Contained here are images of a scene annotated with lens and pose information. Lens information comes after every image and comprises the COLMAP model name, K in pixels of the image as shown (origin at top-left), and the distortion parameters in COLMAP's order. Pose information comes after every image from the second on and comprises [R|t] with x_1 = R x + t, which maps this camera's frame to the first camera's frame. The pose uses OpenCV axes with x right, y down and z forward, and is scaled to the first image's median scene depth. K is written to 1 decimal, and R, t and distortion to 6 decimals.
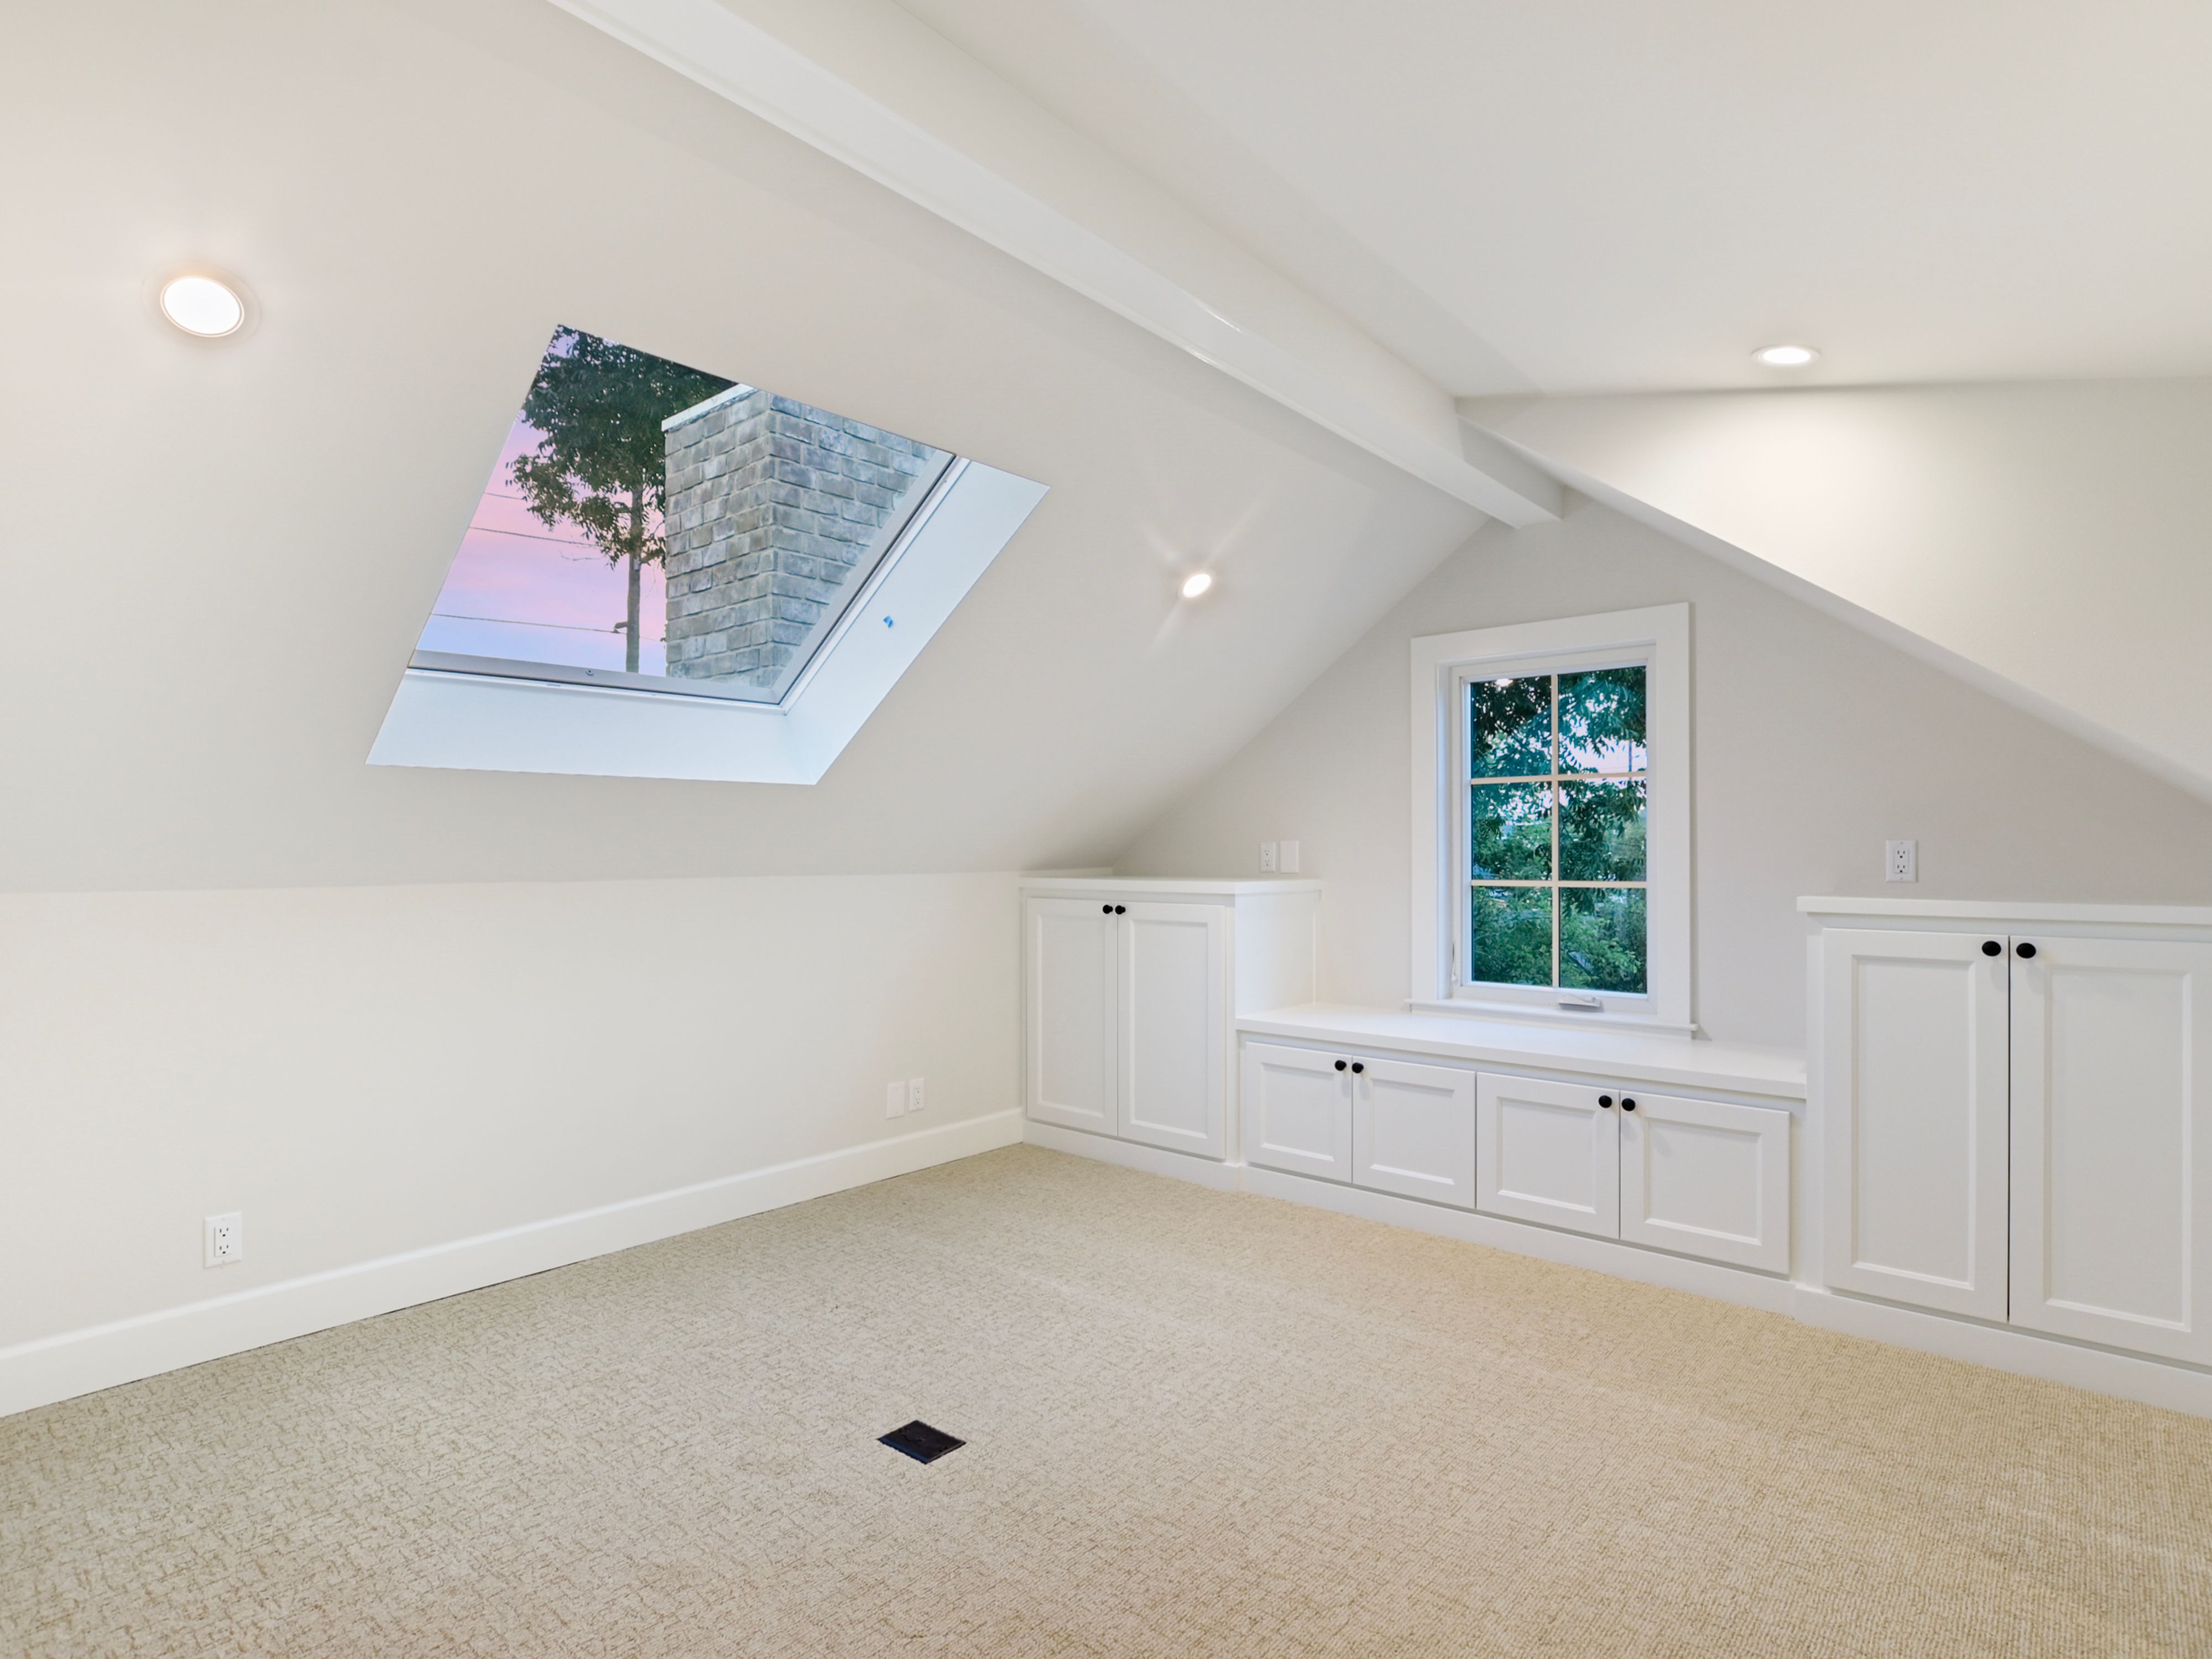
lens RADIAL K [[1152.9, 0, 1107.2], [0, 1152.9, 845.7], [0, 0, 1]] dist [-0.016381, 0.002076]
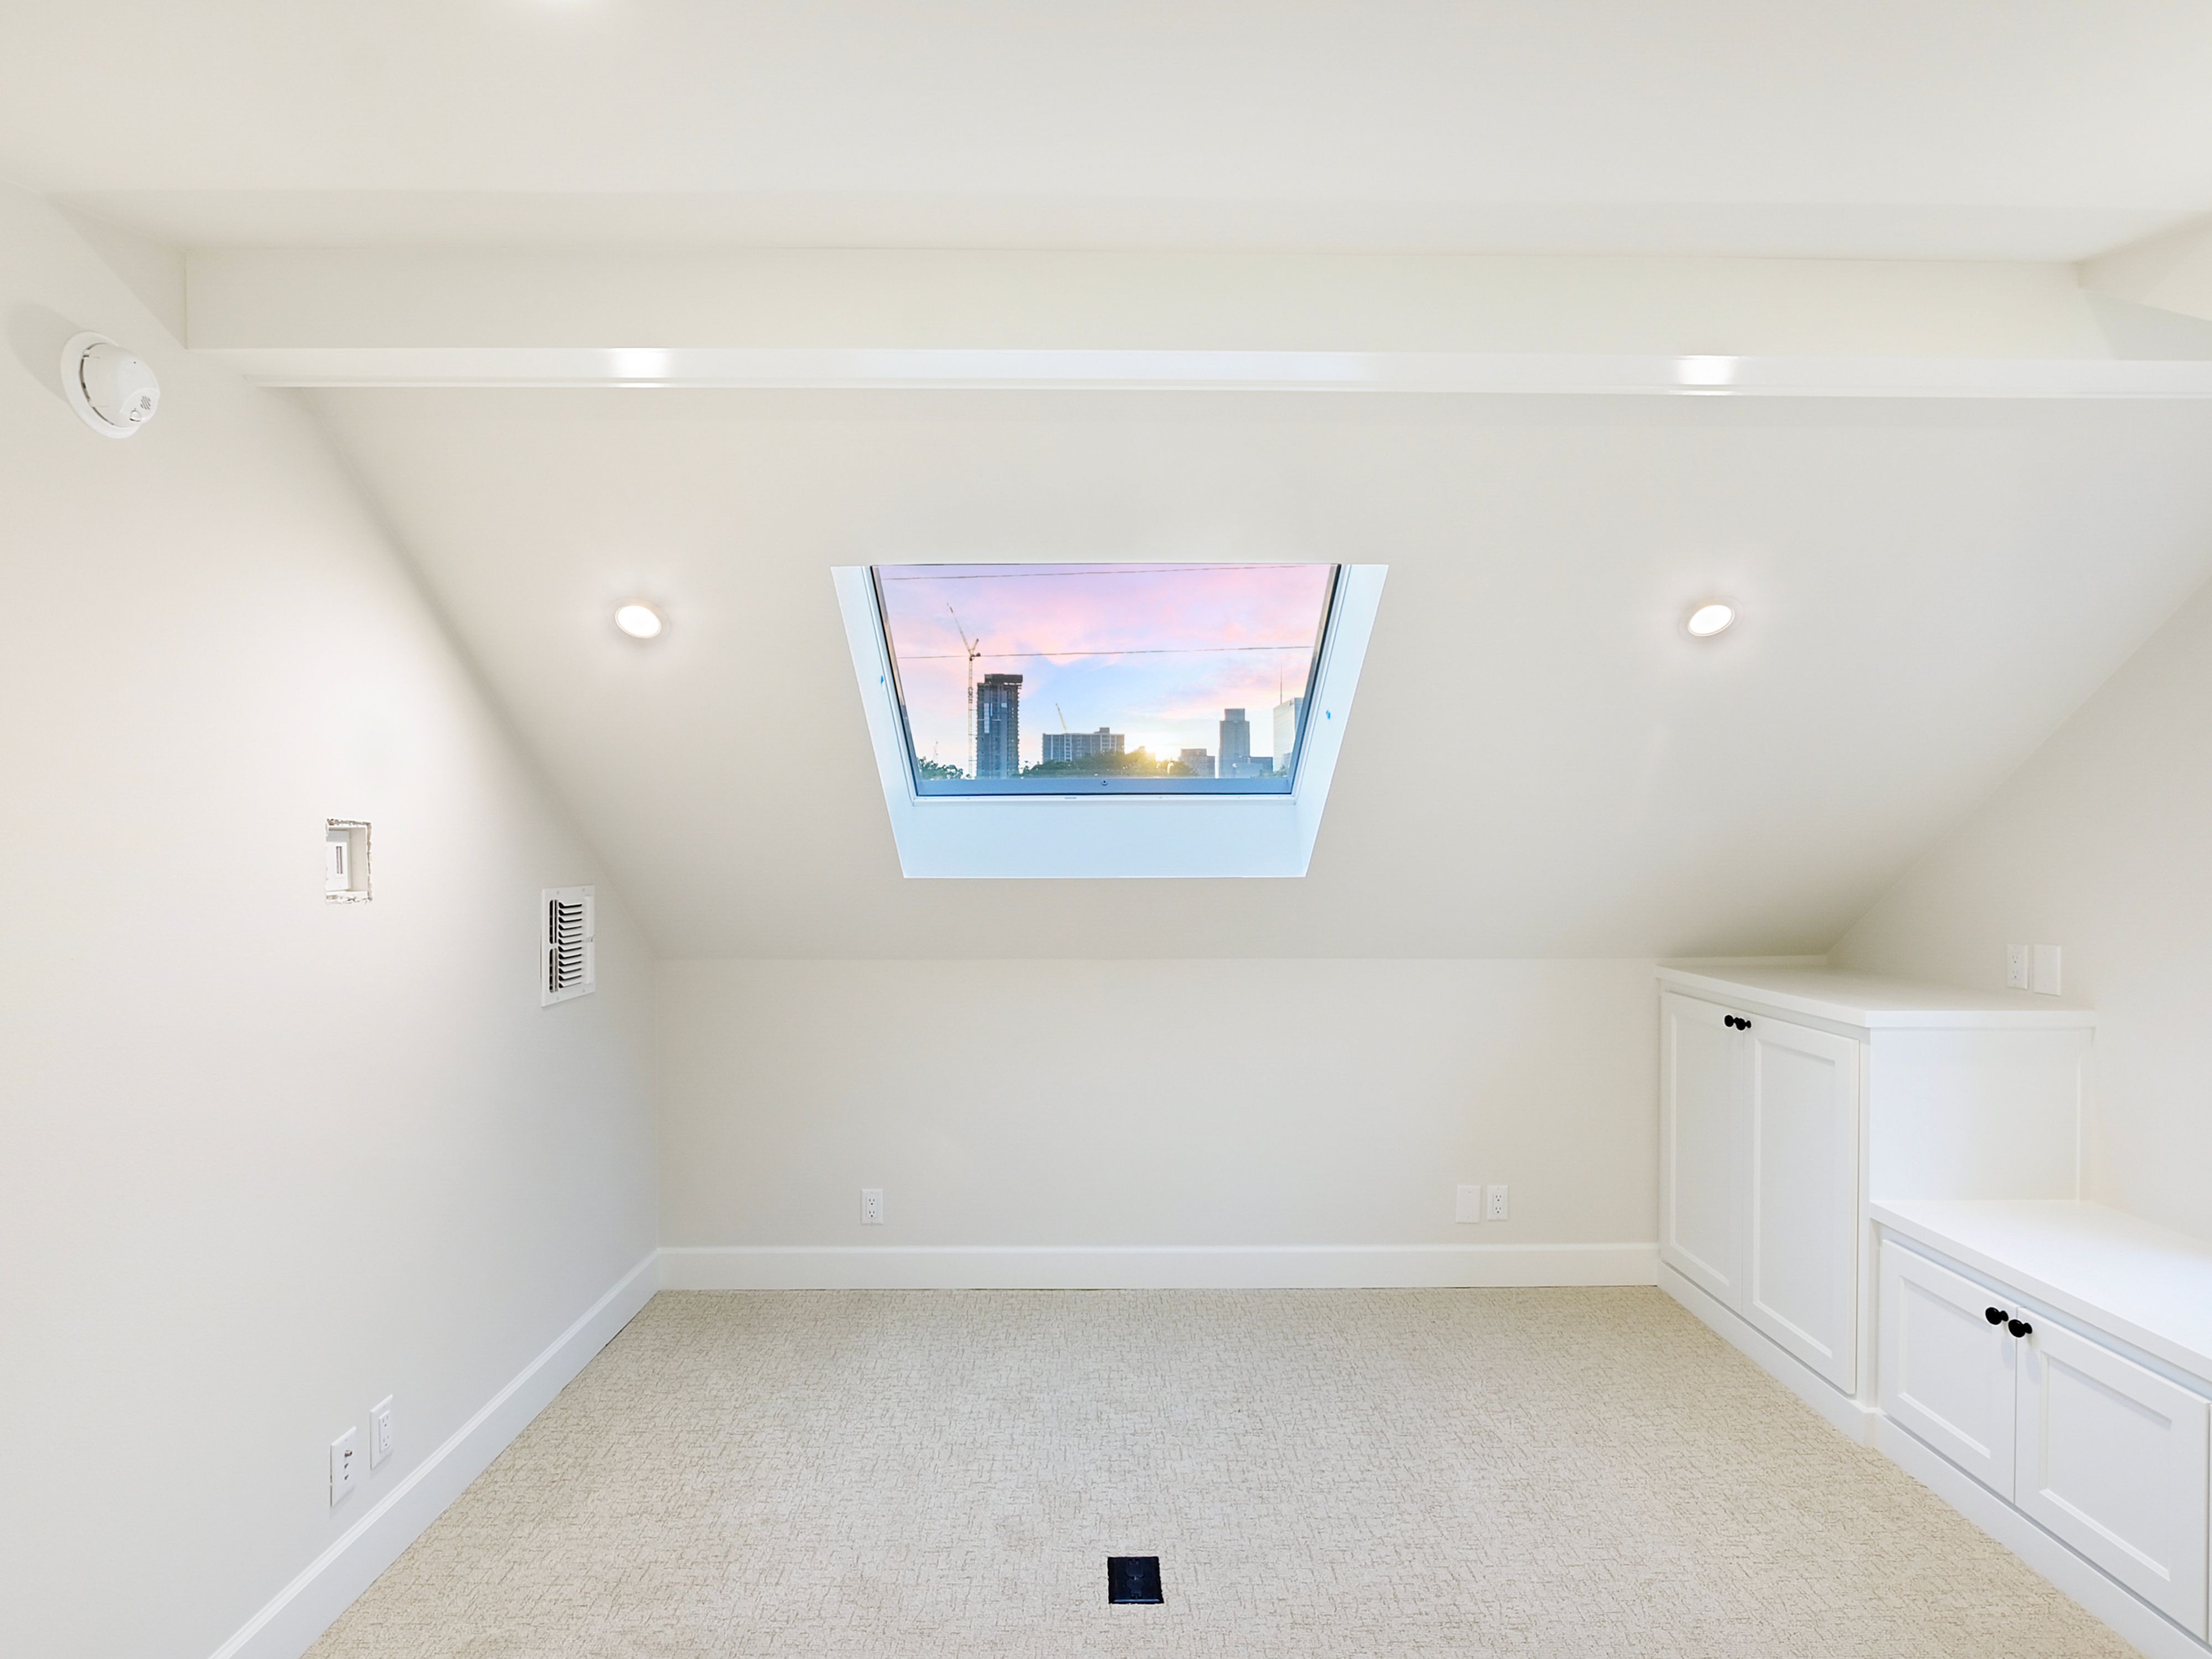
lens RADIAL K [[1152.9, 0, 1107.2], [0, 1152.9, 845.7], [0, 0, 1]] dist [-0.016381, 0.002076]
pose [[0.660027, 0.001499, -0.751240, 0.329137], [0.001927, 0.999991, 0.003688, -0.072368], [0.751239, -0.003882, 0.660019, 0.186758]]
